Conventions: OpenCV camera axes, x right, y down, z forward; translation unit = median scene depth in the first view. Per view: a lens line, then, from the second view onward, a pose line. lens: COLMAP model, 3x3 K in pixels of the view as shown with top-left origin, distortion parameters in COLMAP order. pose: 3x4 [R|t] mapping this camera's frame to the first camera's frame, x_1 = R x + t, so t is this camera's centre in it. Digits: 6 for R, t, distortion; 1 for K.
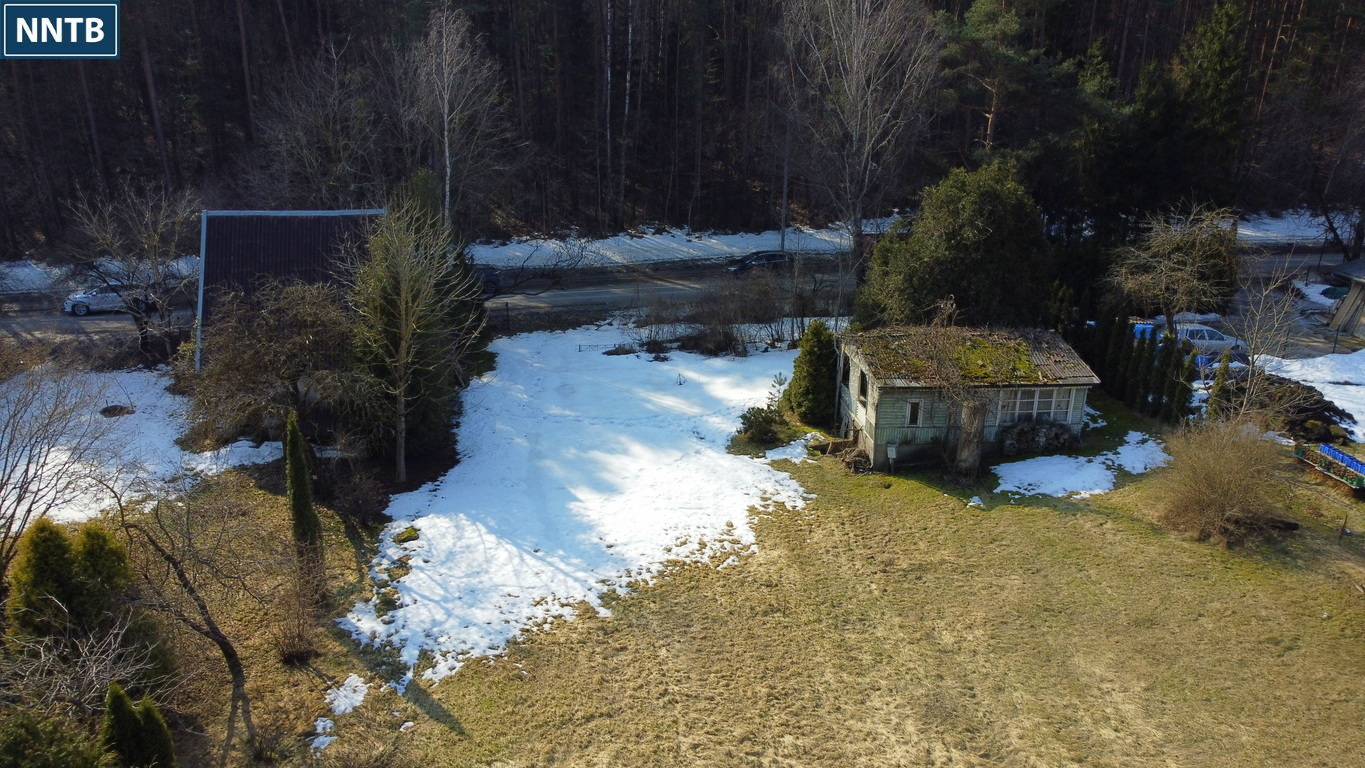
lens RADIAL K [[1034.8, 0, 681.2], [0, 1034.8, 386.5], [0, 0, 1]] dist [-0.003696, 0.000254]
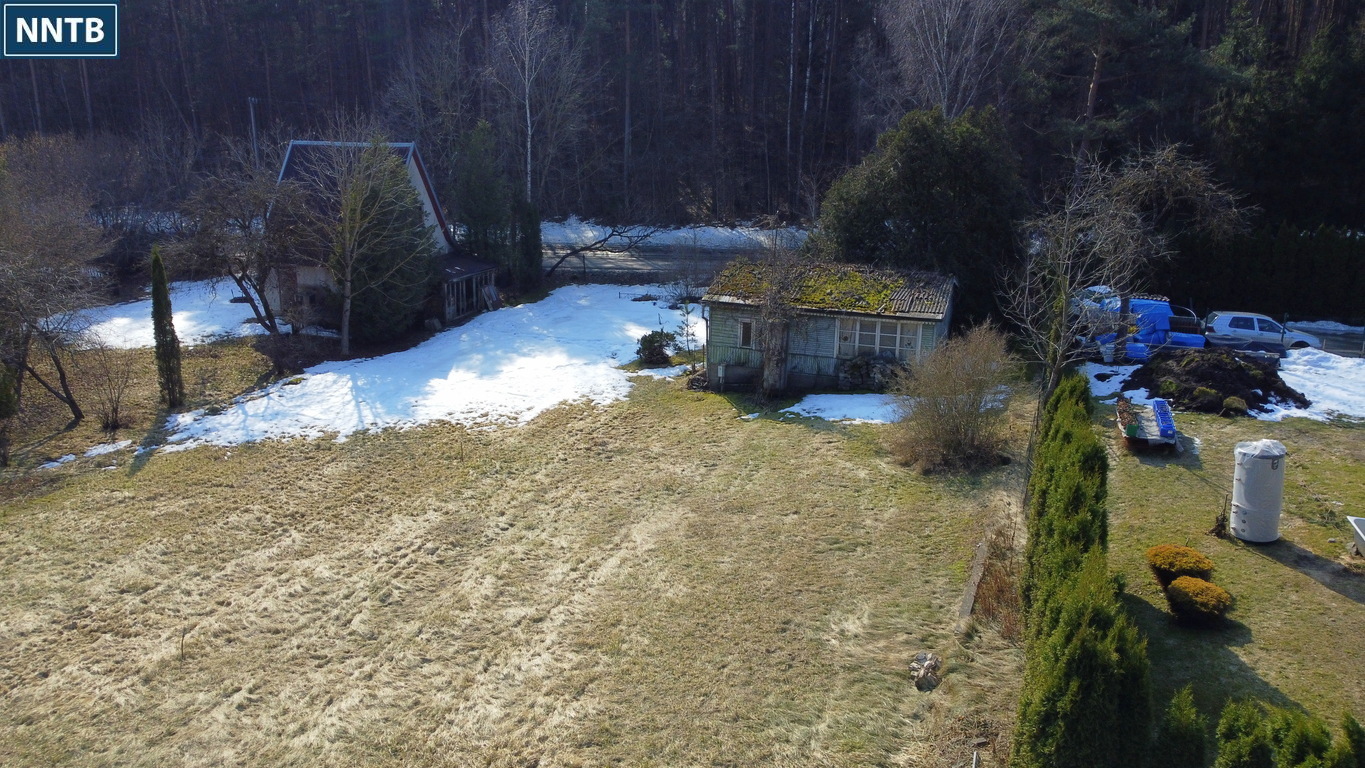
lens RADIAL K [[1034.8, 0, 681.2], [0, 1034.8, 386.5], [0, 0, 1]] dist [-0.003696, 0.000254]
pose [[0.897899, 0.109005, -0.426492, 0.608619], [-0.136419, 0.990062, -0.034157, 0.120206], [0.418531, 0.088851, 0.903846, 0.092982]]
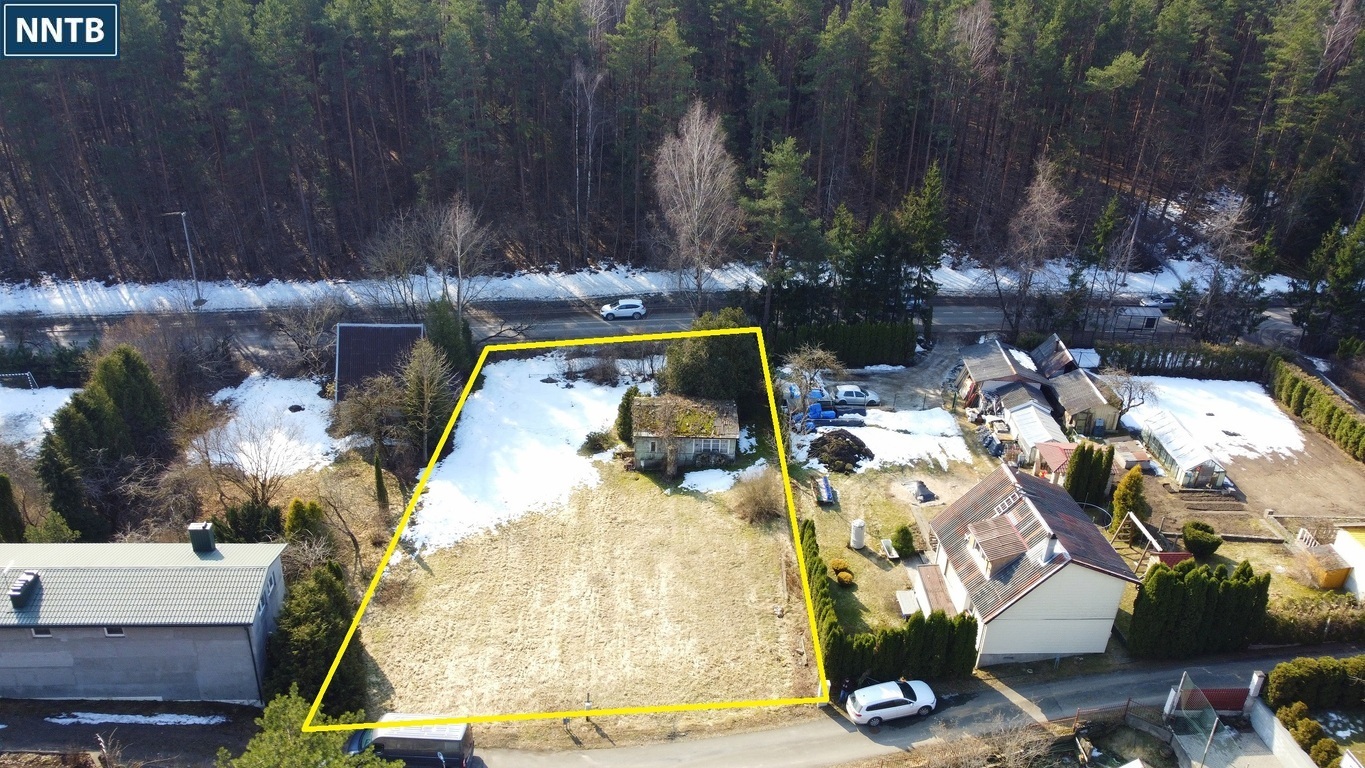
lens RADIAL K [[1034.8, 0, 681.2], [0, 1034.8, 386.5], [0, 0, 1]] dist [-0.003696, 0.000254]
pose [[0.994915, 0.059154, -0.081515, 0.467345], [-0.046223, 0.987258, 0.152266, -0.448477], [0.089484, -0.147724, 0.984972, -1.167889]]
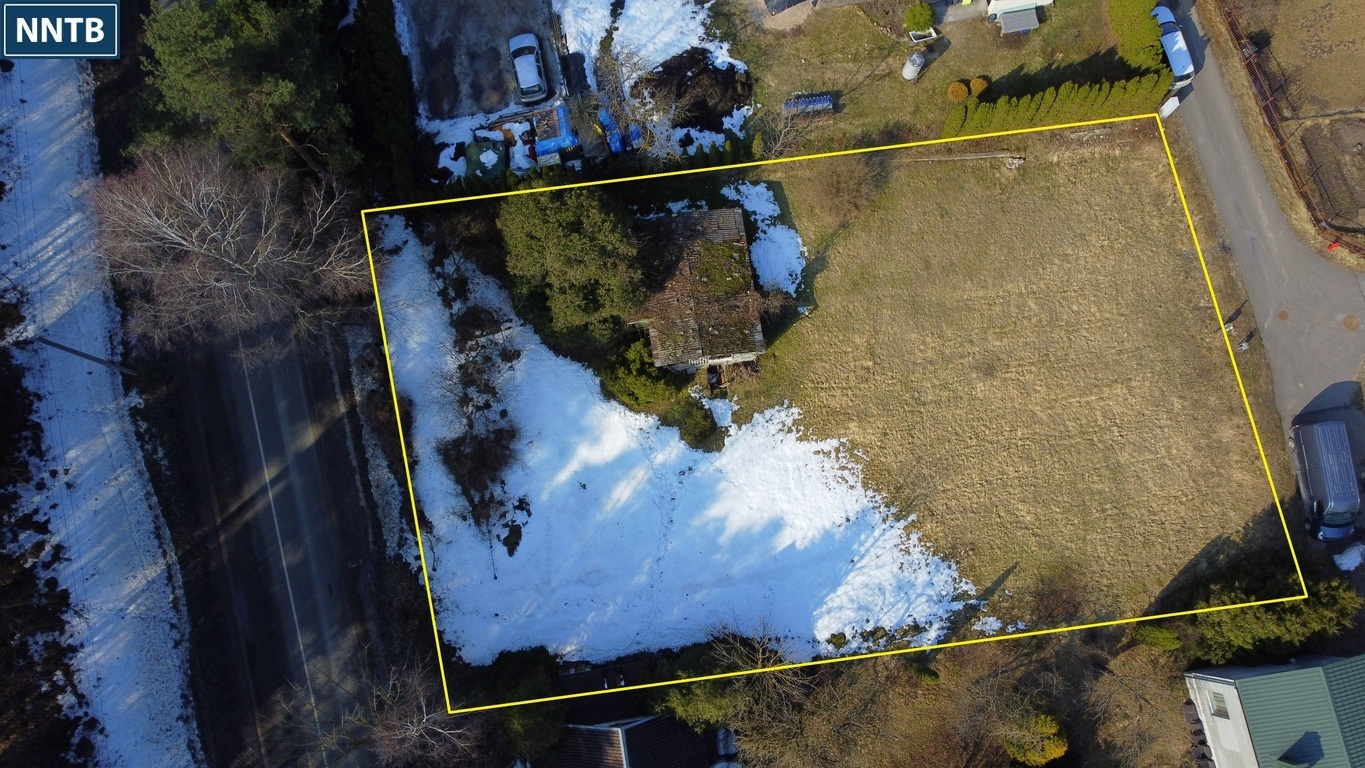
lens RADIAL K [[1034.8, 0, 681.2], [0, 1034.8, 386.5], [0, 0, 1]] dist [-0.003696, 0.000254]
pose [[-0.021736, -0.987931, 0.153359, -0.098957], [0.326205, 0.137992, 0.935173, -1.494444], [-0.945049, 0.070353, 0.319269, 0.622921]]
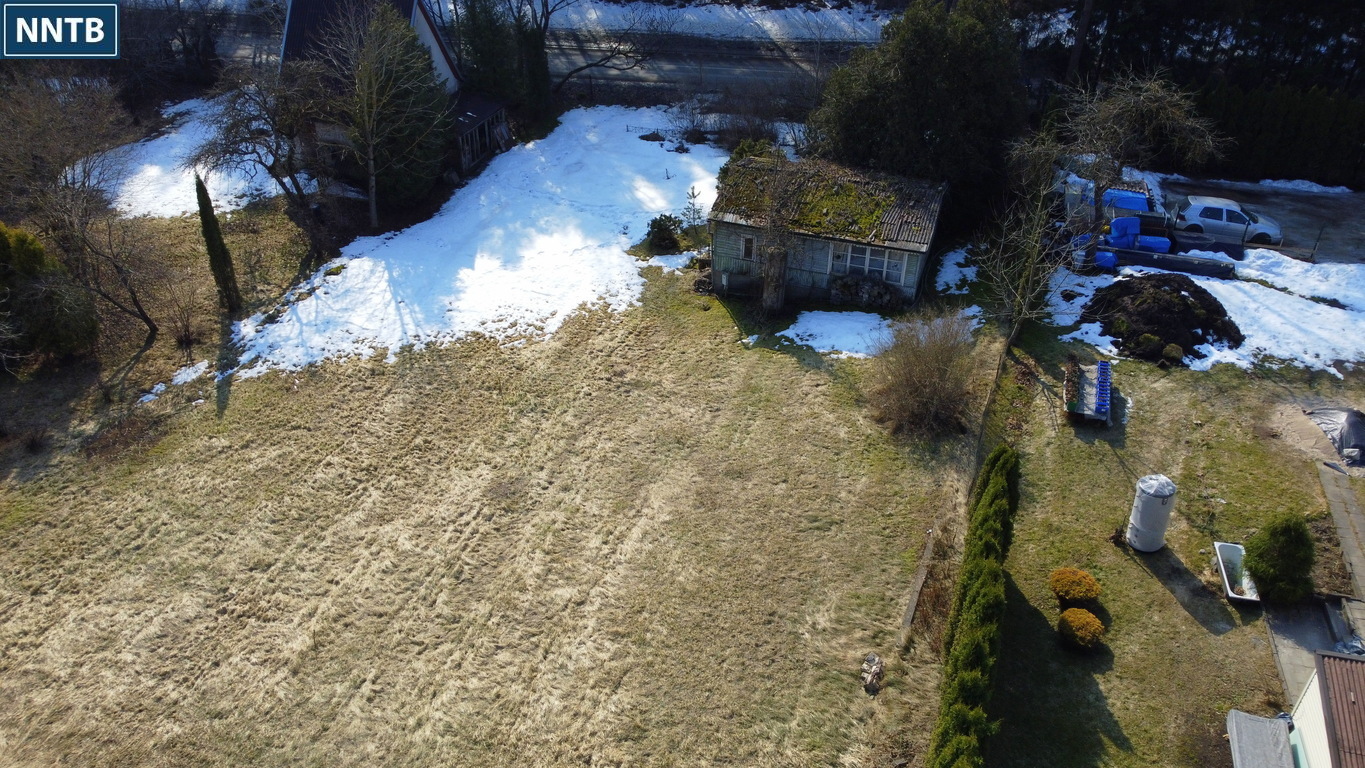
lens RADIAL K [[1034.8, 0, 681.2], [0, 1034.8, 386.5], [0, 0, 1]] dist [-0.003696, 0.000254]
pose [[0.896793, 0.233978, -0.375521, 0.614290], [-0.128764, 0.950012, 0.284425, -0.137226], [0.423298, -0.206717, 0.882092, -0.005872]]
